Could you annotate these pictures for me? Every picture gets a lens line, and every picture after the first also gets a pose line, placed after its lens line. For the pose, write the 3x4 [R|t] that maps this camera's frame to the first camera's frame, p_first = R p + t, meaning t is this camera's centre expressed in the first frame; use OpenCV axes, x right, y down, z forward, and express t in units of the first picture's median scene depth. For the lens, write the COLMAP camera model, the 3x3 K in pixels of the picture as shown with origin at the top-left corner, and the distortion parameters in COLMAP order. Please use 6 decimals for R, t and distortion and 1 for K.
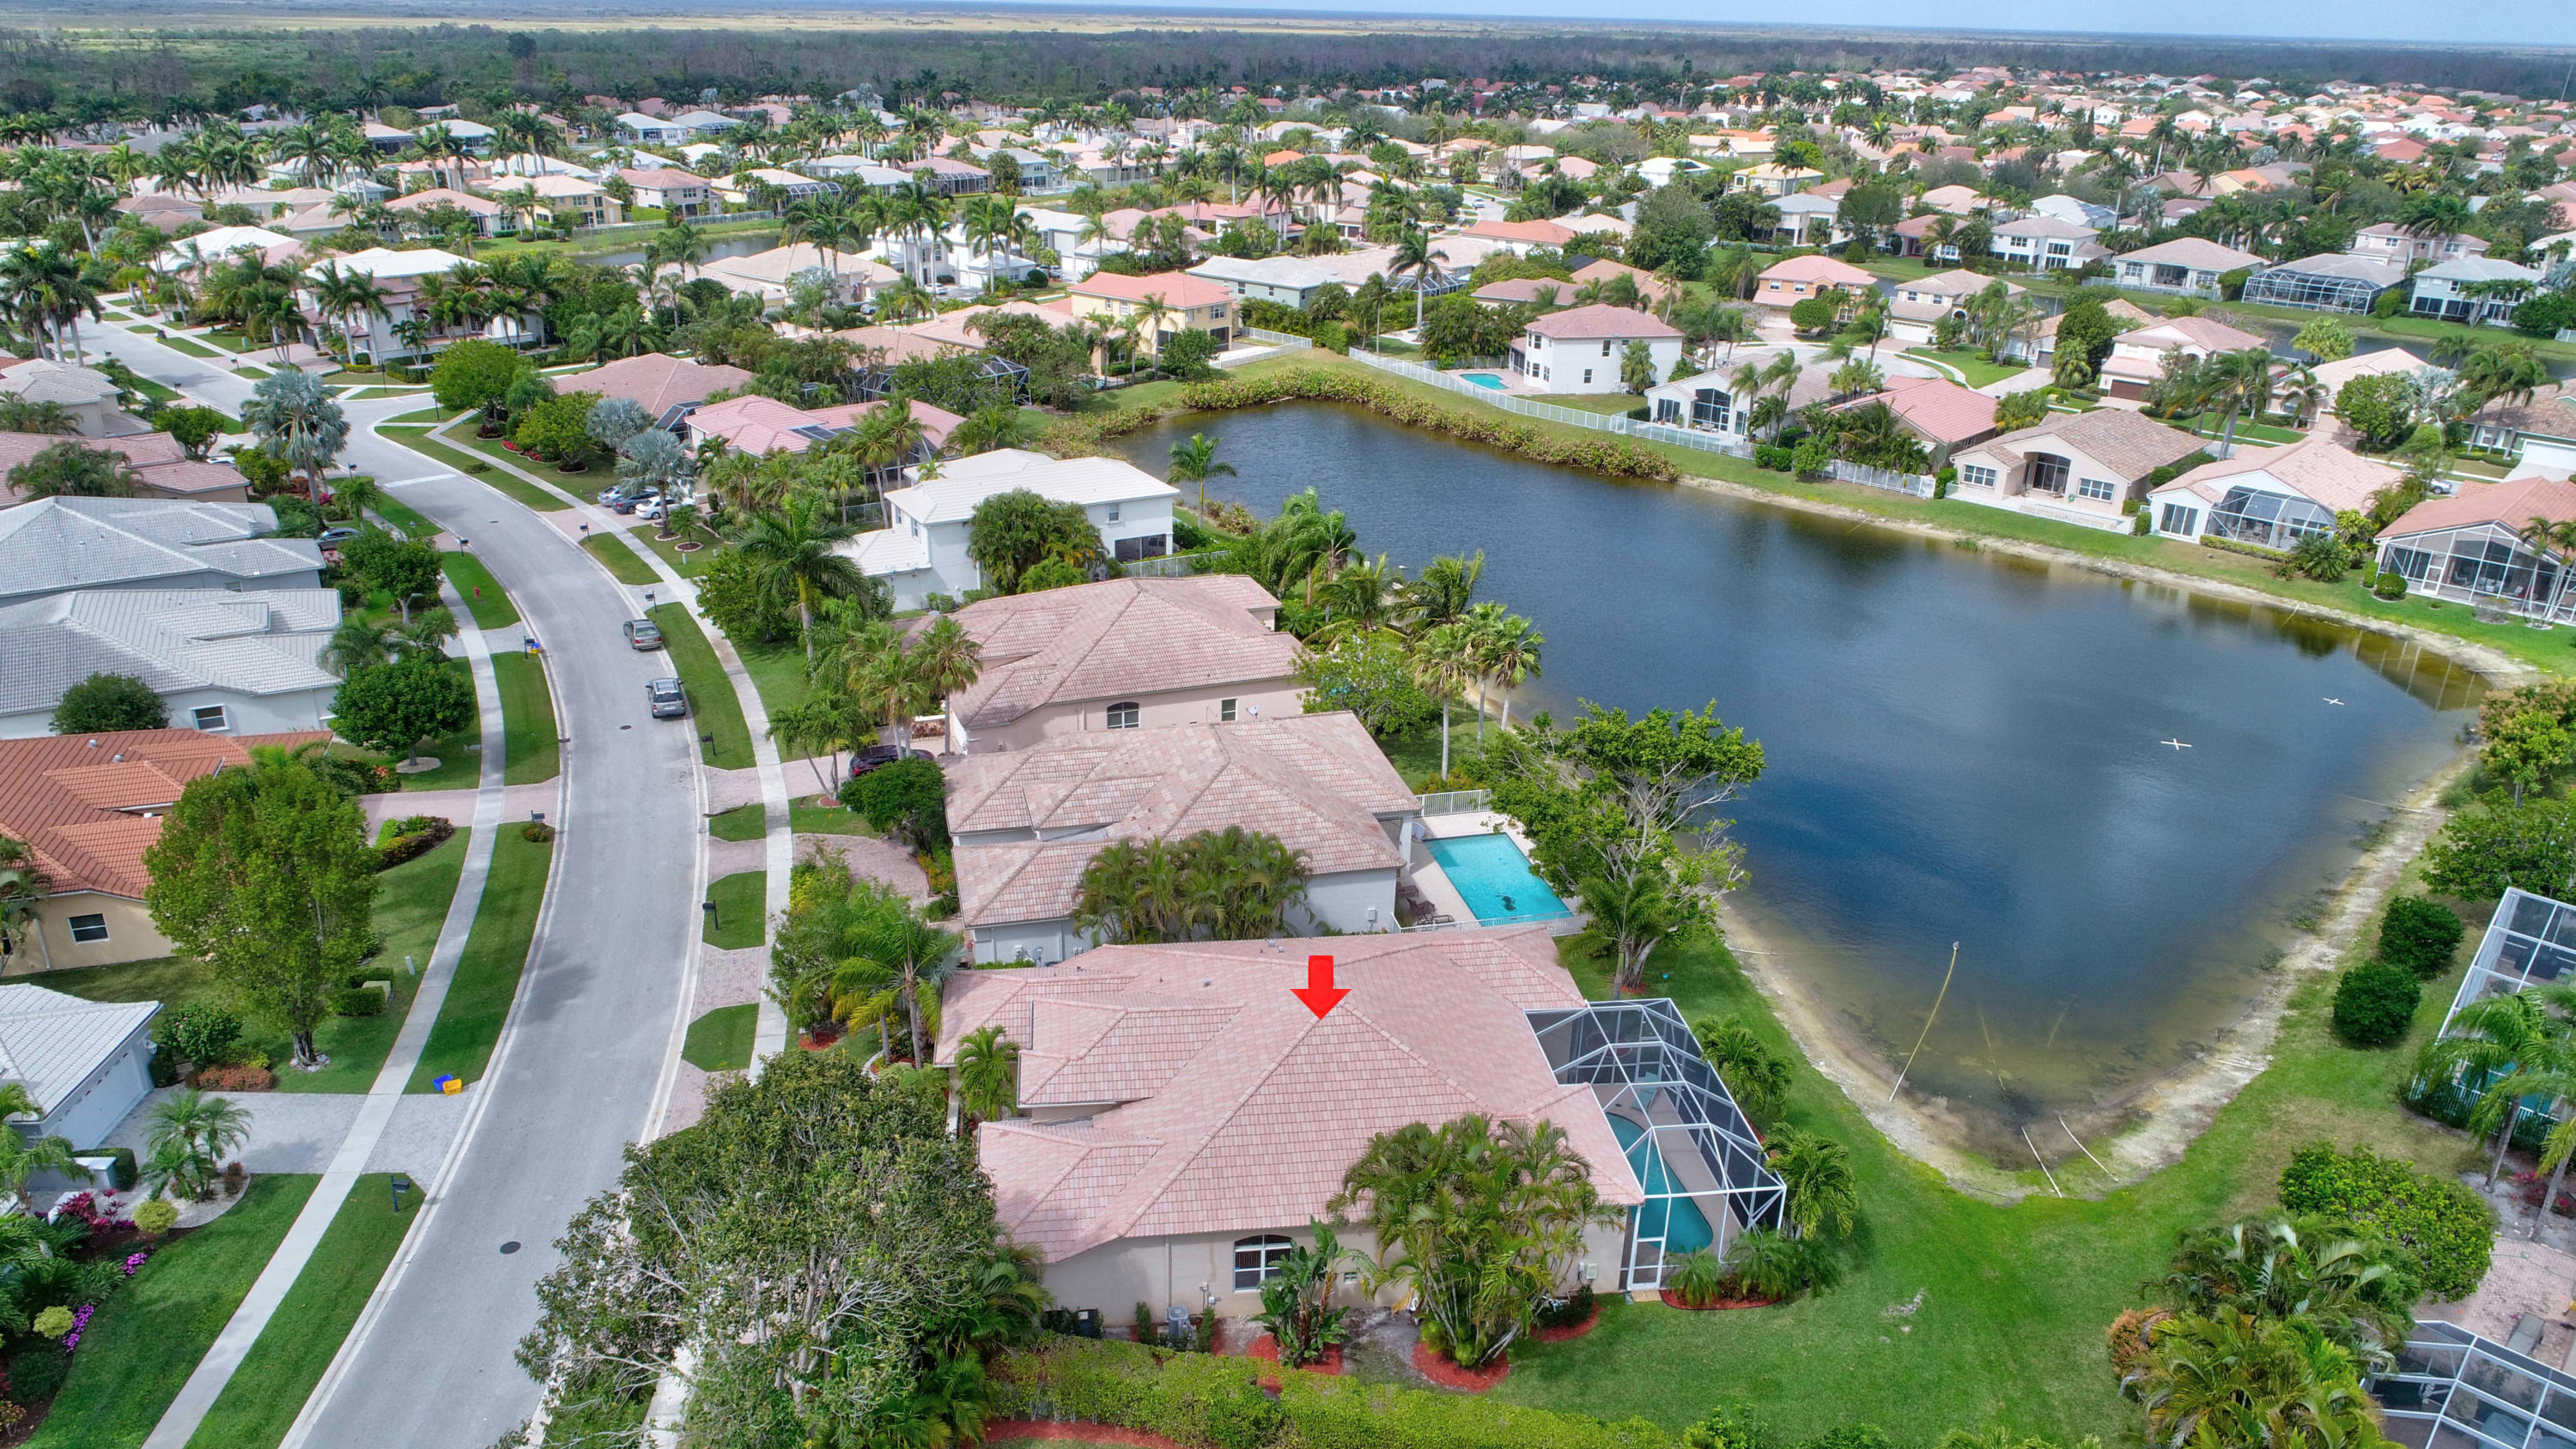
lens RADIAL K [[1742.8, 0, 1296.4], [0, 1742.8, 725.5], [0, 0, 1]] dist [0.001186, -0.000029]
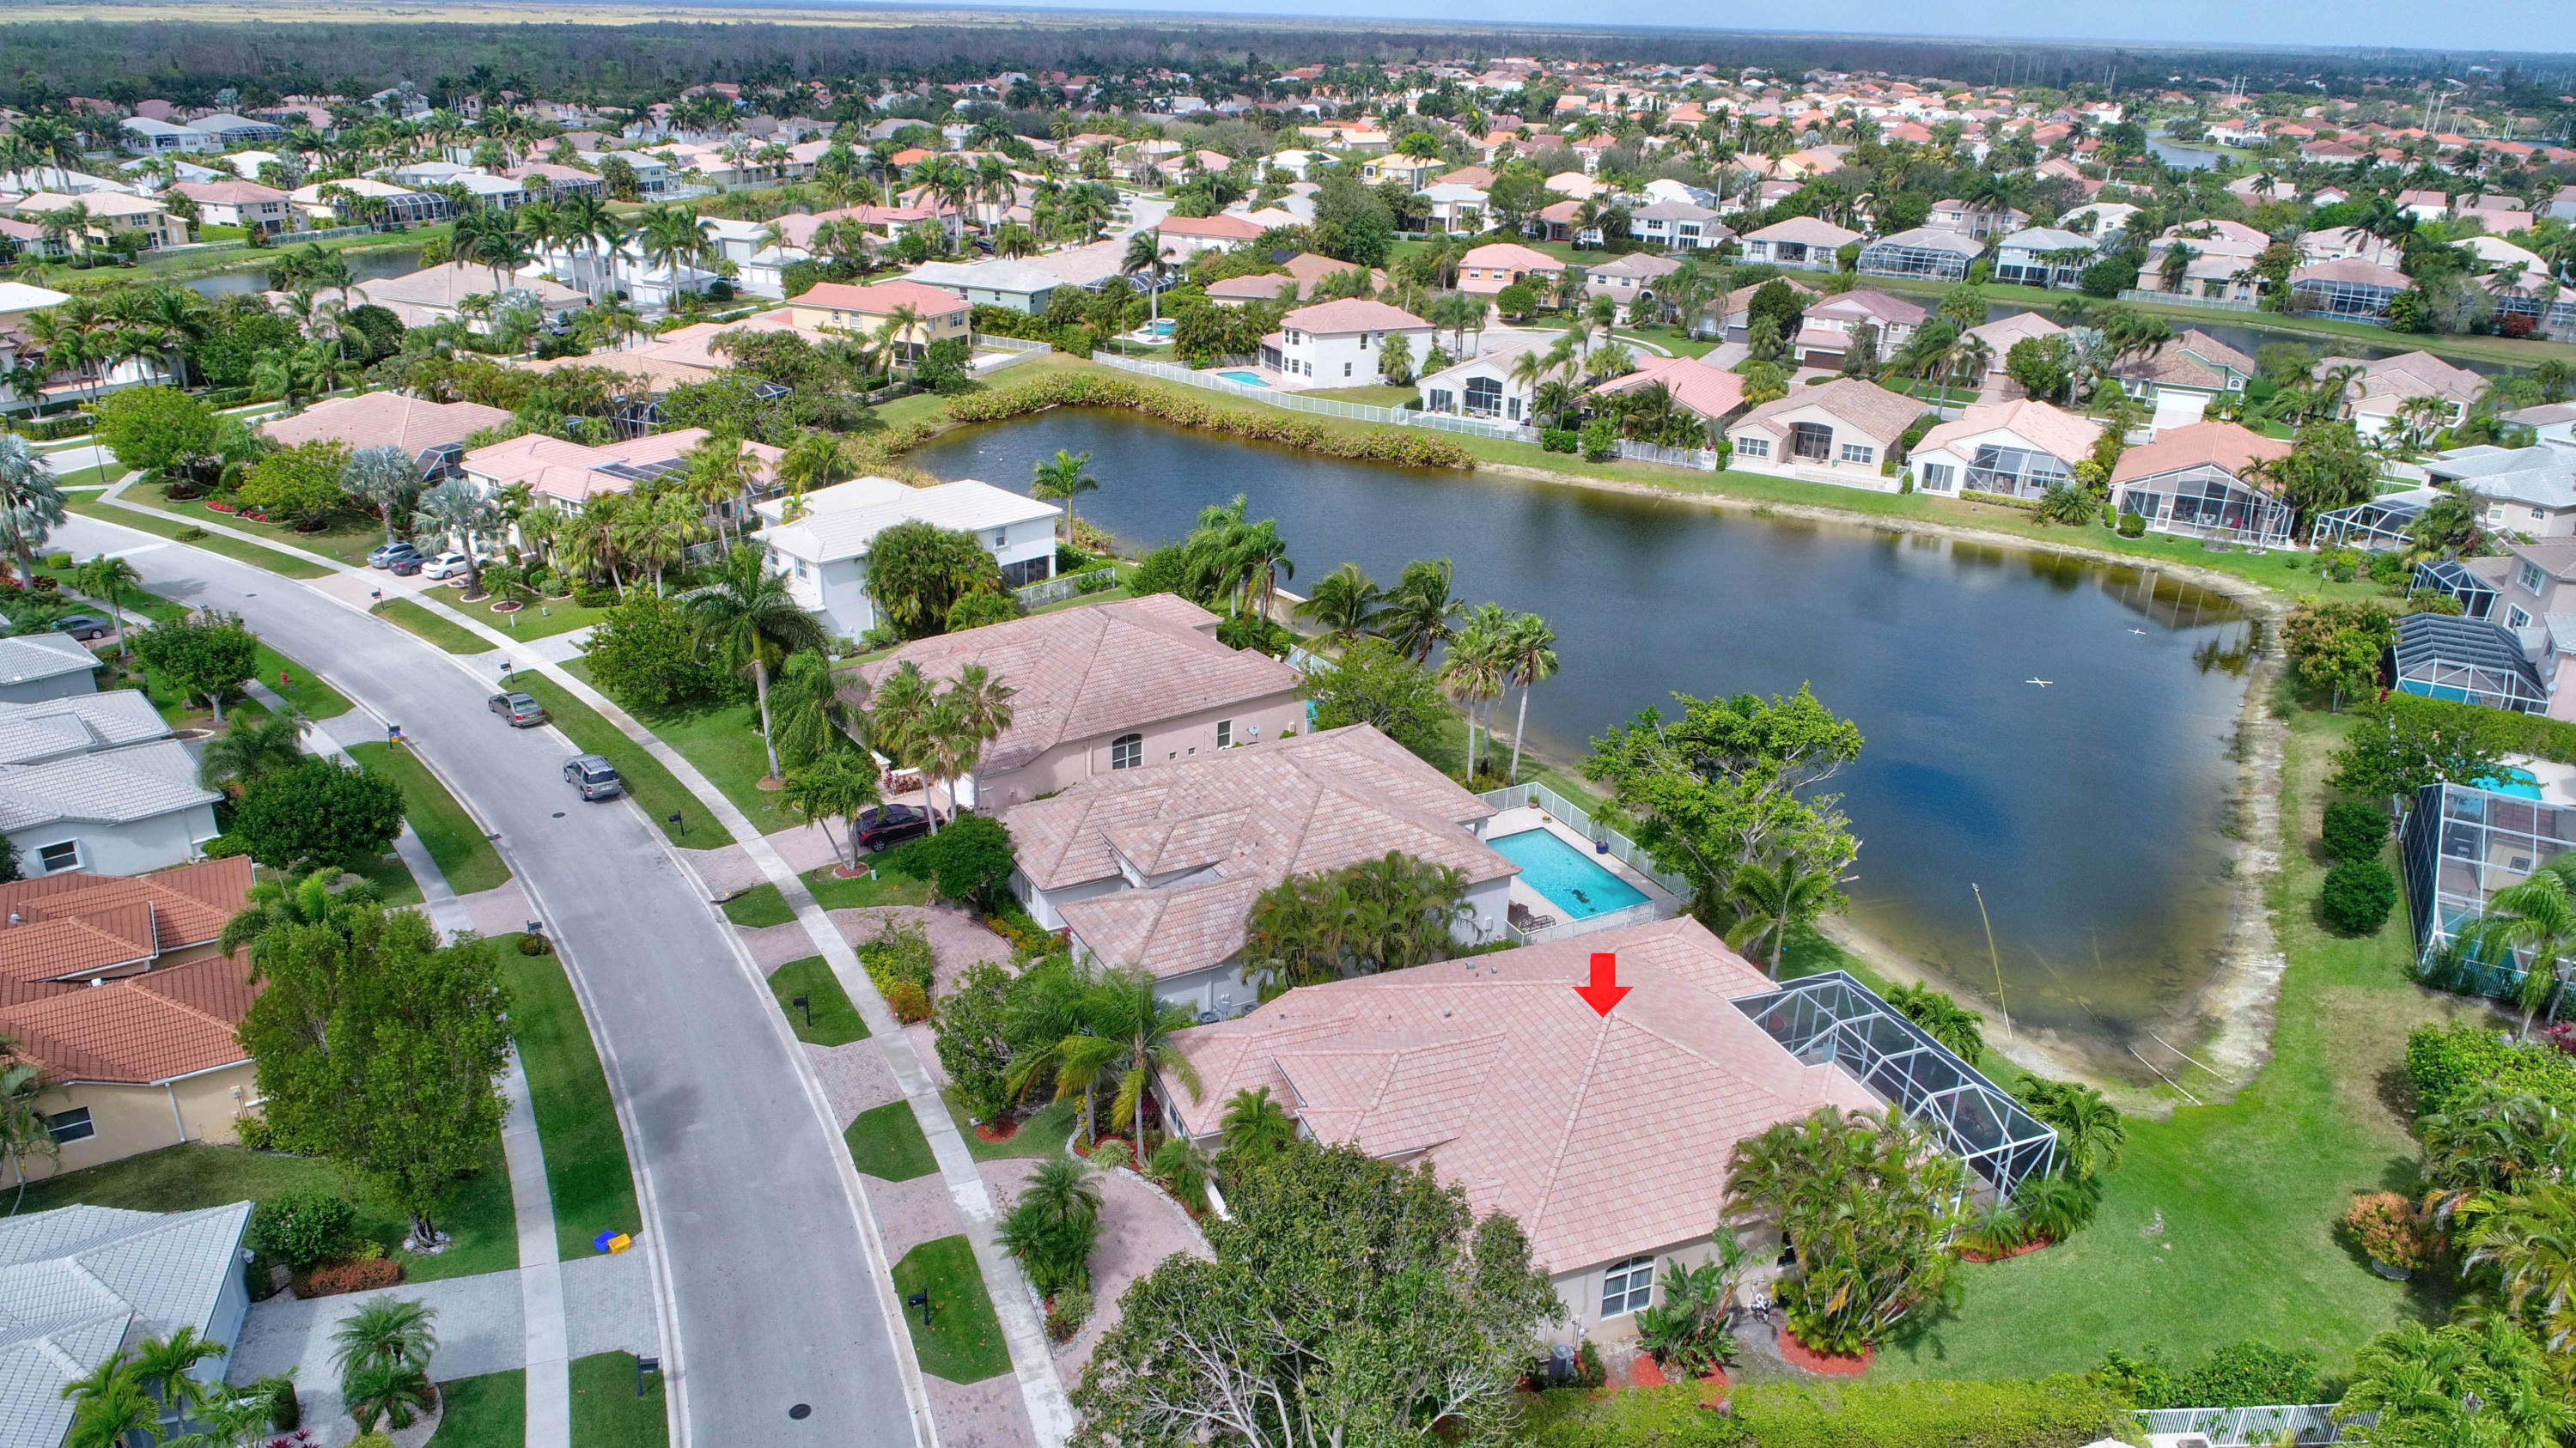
lens RADIAL K [[1742.9, 0, 1293.3], [0, 1742.9, 715.8], [0, 0, 1]] dist [0.001186, -0.000029]
pose [[0.967697, -0.091984, 0.234736, -0.146069], [0.092075, 0.995696, 0.010596, -0.015864], [-0.234701, 0.011359, 0.972001, 0.025944]]
